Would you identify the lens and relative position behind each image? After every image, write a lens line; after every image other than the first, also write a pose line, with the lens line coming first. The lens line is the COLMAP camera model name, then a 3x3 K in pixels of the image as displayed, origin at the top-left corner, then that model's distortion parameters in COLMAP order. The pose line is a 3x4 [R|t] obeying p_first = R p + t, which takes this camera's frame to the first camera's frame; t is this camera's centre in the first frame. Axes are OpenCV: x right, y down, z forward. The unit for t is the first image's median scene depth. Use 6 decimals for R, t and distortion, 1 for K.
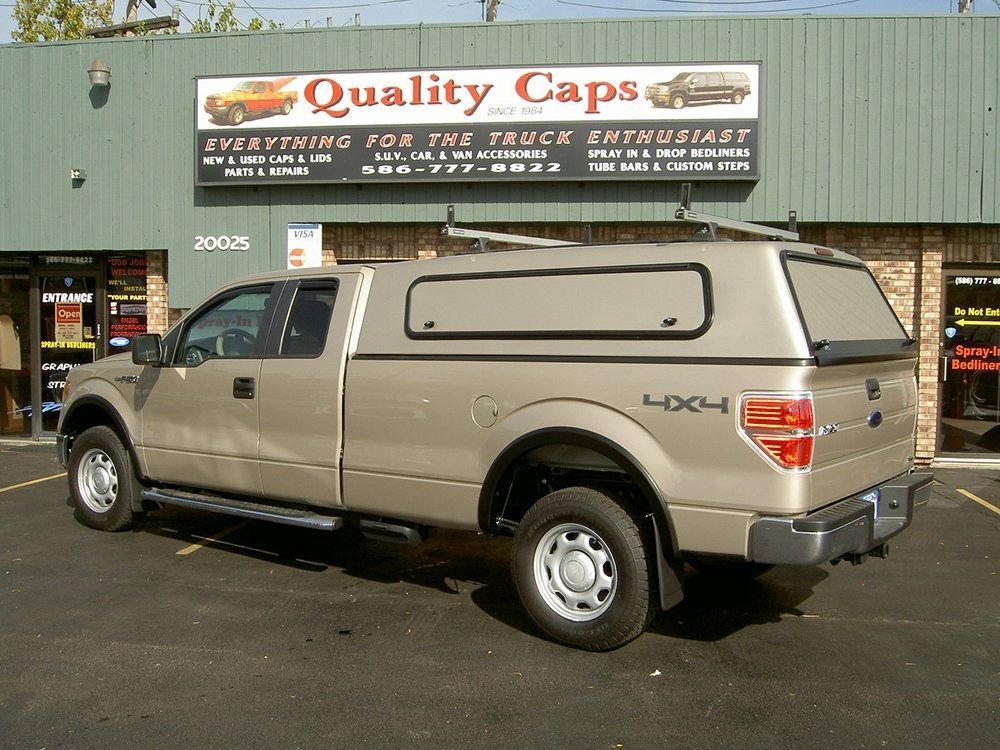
lens RADIAL K [[996.0, 0, 494.5], [0, 996.0, 385.3], [0, 0, 1]] dist [-0.071072, -0.011597]
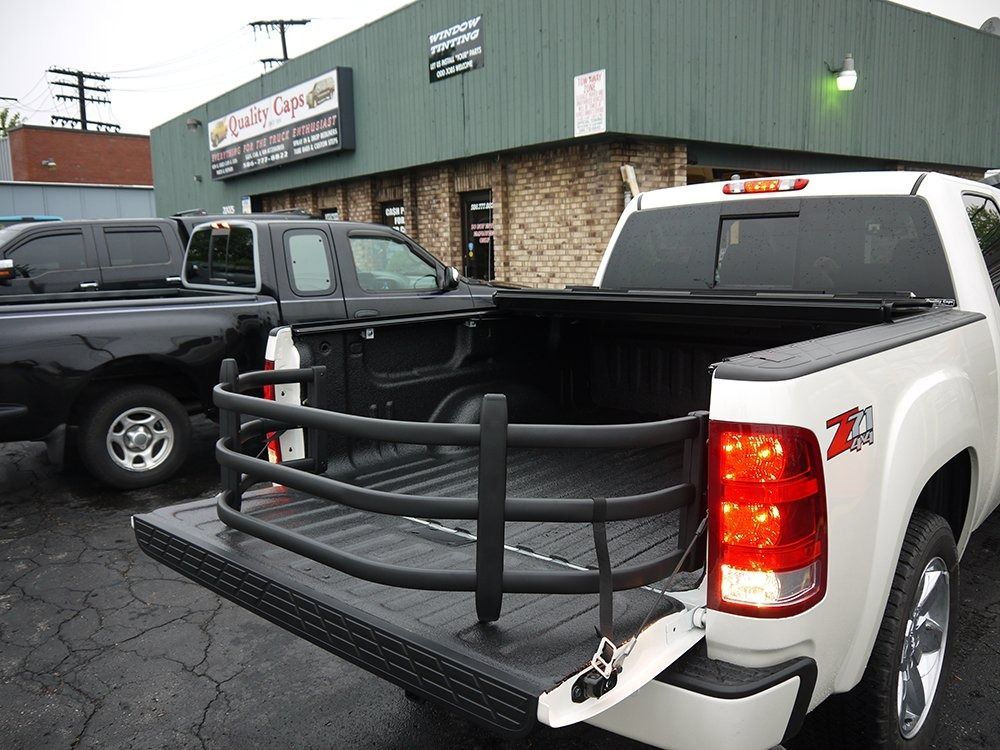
lens RADIAL K [[819.8, 0, 500.0], [0, 819.8, 375.0], [0, 0, 1]] dist [-0.041446, 0.017097]
pose [[0.710996, 0.081438, -0.698465, 1.274441], [-0.013428, 0.994663, 0.102304, 0.002740], [0.703068, -0.063359, 0.708294, 0.261234]]
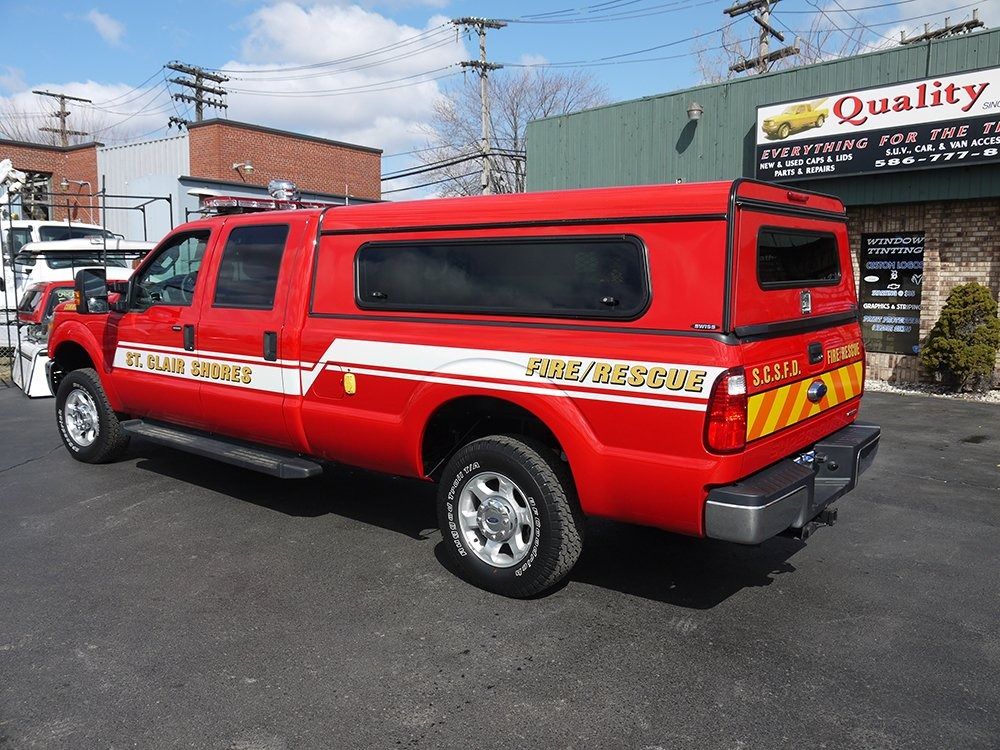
lens RADIAL K [[819.8, 0, 500.0], [0, 819.8, 375.0], [0, 0, 1]] dist [-0.041446, 0.017097]
pose [[0.765783, 0.064342, -0.639872, 0.193224], [-0.039847, 0.997818, 0.052647, 0.025197], [0.641863, -0.014819, 0.766676, -0.147017]]
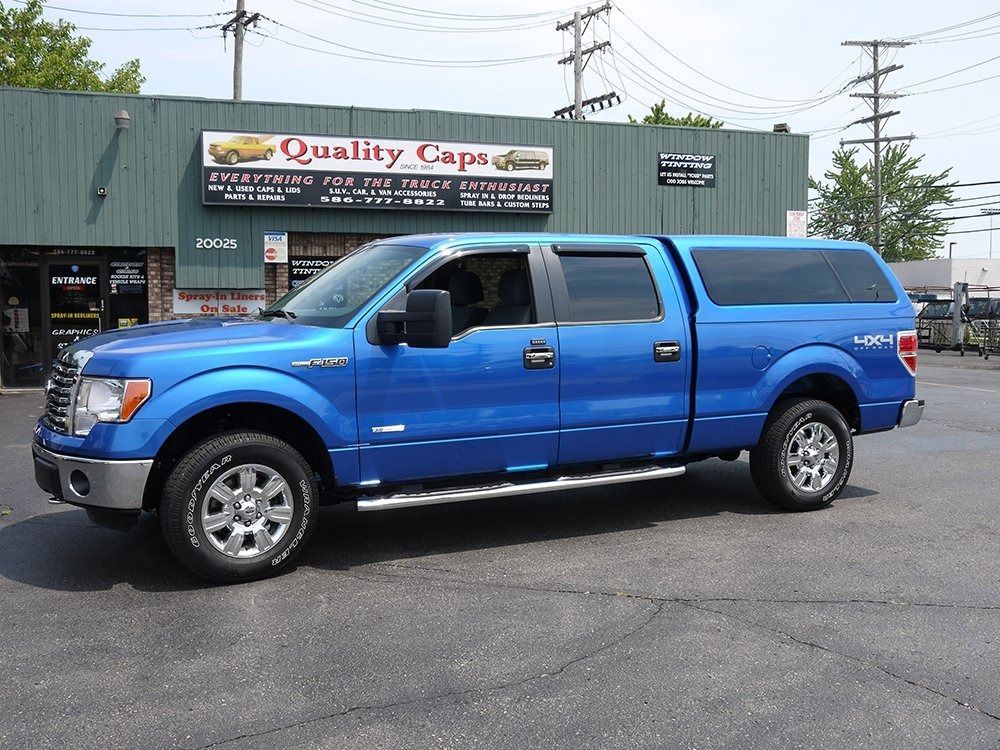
lens RADIAL K [[950.0, 0, 500.0], [0, 950.0, 375.0], [0, 0, 1]] dist [-0.017095, 0.014799]
pose [[0.905264, -0.043711, 0.422594, -0.530195], [0.038932, 0.999043, 0.019937, 0.042180], [-0.423061, -0.001596, 0.906100, -0.484420]]
